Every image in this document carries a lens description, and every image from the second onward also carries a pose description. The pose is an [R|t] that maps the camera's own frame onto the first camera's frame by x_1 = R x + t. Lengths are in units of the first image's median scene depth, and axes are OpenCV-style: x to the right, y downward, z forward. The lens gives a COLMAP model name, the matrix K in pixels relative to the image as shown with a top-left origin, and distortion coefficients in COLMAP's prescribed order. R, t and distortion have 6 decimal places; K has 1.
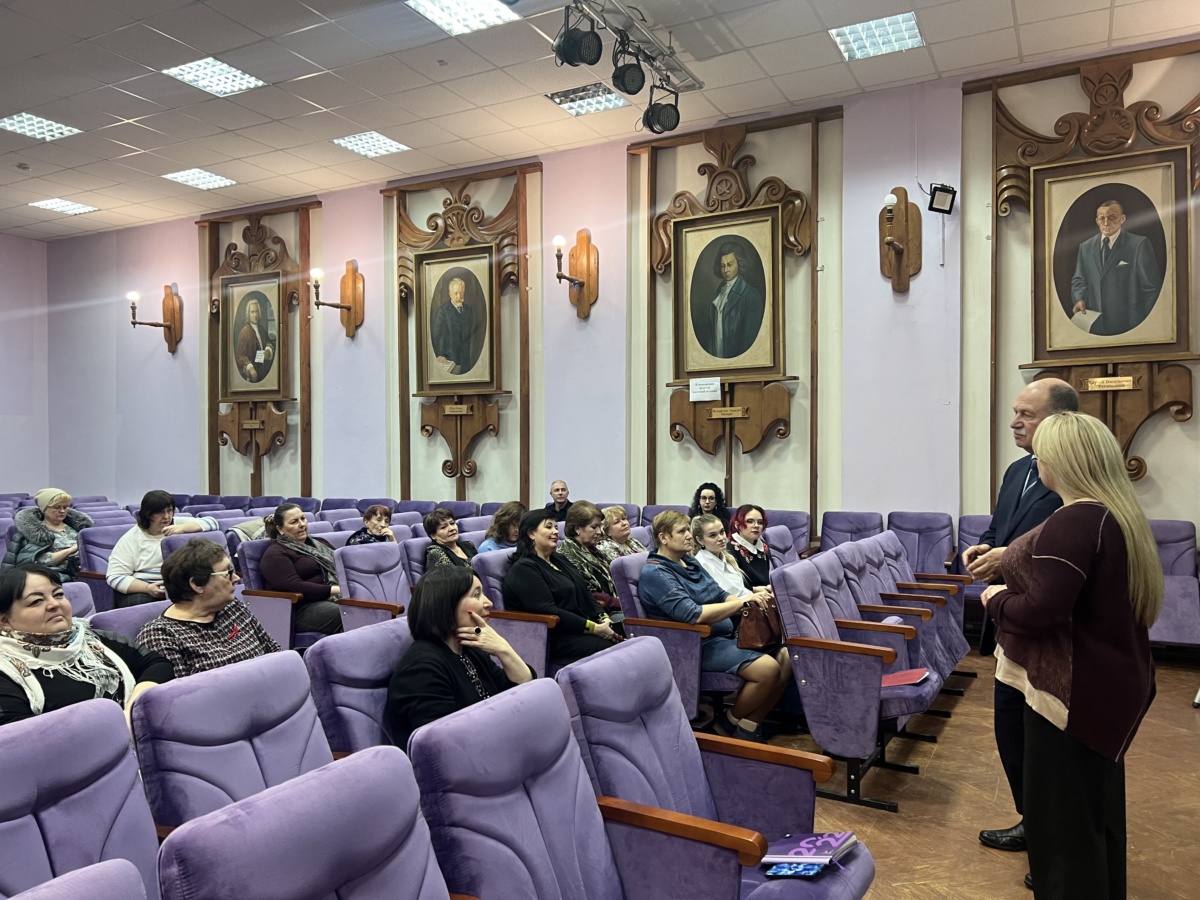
lens RADIAL K [[901.2, 0, 569.4], [0, 901.2, 456.9], [0, 0, 1]] dist [0.054332, -0.051629]
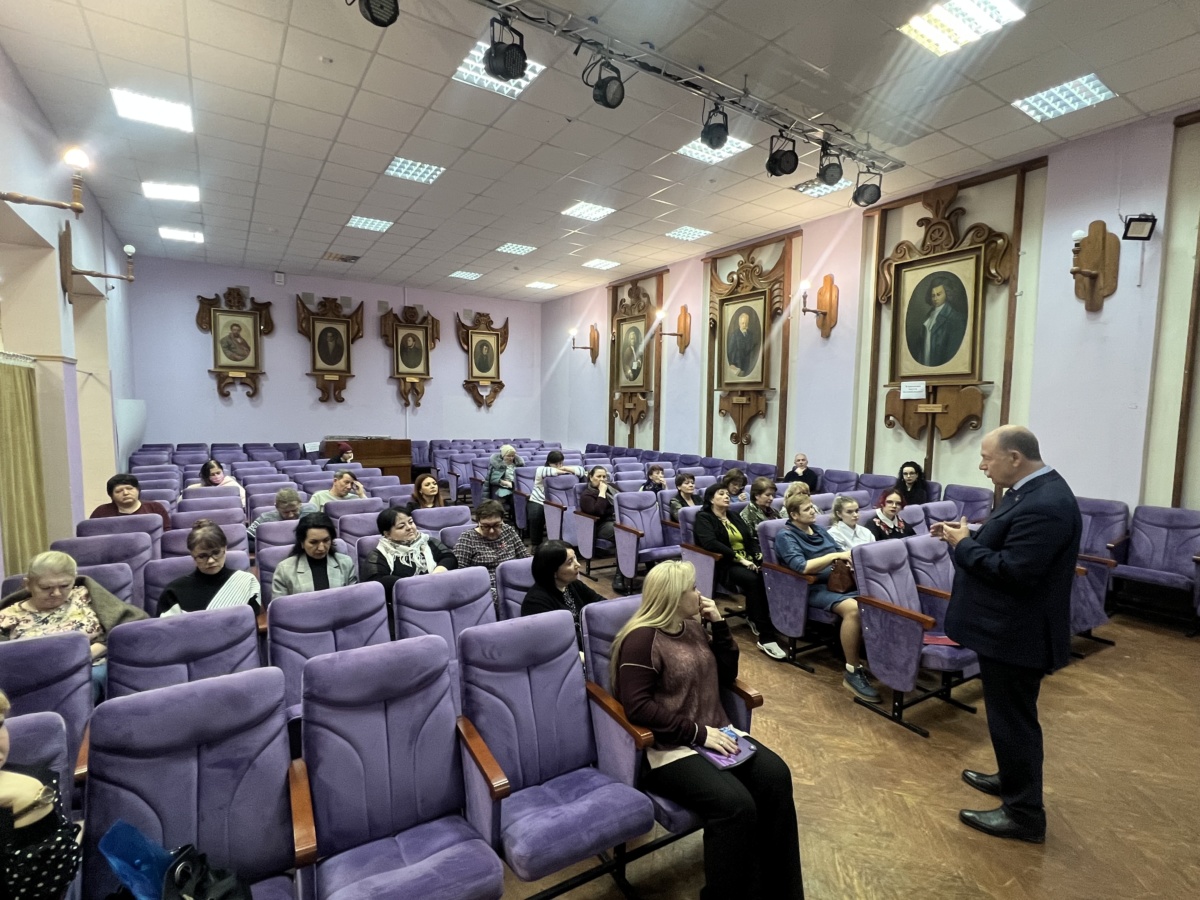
lens RADIAL K [[575.3, 0, 590.9], [0, 575.3, 449.9], [0, 0, 1]] dist [0.000226, 0.000110]
pose [[0.874126, 0.051563, -0.482955, 0.152679], [-0.018486, 0.997160, 0.073004, -0.041039], [0.485348, -0.054887, 0.872597, 0.022159]]
